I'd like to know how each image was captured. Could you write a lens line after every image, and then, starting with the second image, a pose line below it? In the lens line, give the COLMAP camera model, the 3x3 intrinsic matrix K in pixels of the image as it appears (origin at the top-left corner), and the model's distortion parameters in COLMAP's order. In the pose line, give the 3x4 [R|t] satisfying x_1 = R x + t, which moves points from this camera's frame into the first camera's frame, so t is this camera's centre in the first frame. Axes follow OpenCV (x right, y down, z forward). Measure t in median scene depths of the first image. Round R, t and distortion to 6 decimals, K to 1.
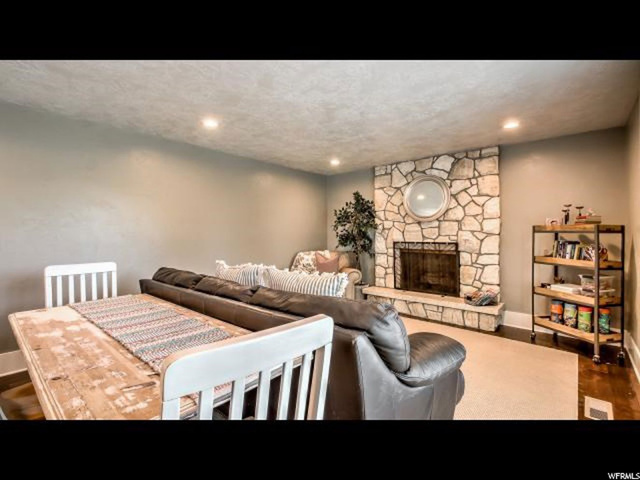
lens RADIAL K [[296.3, 0, 318.9], [0, 296.3, 235.9], [0, 0, 1]] dist [0.016036, -0.000400]
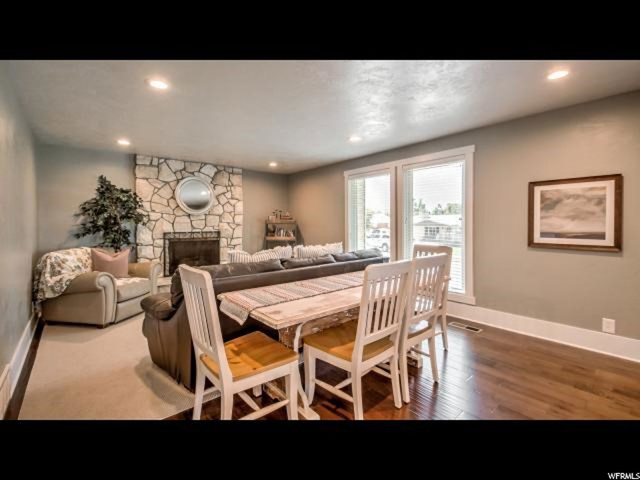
lens RADIAL K [[296.3, 0, 319.5], [0, 296.3, 239.3], [0, 0, 1]] dist [0.016036, -0.000400]
pose [[0.134798, -0.046637, 0.989775, -0.786531], [0.018536, 0.998836, 0.044540, 0.007474], [-0.990700, 0.012342, 0.135506, 0.335369]]
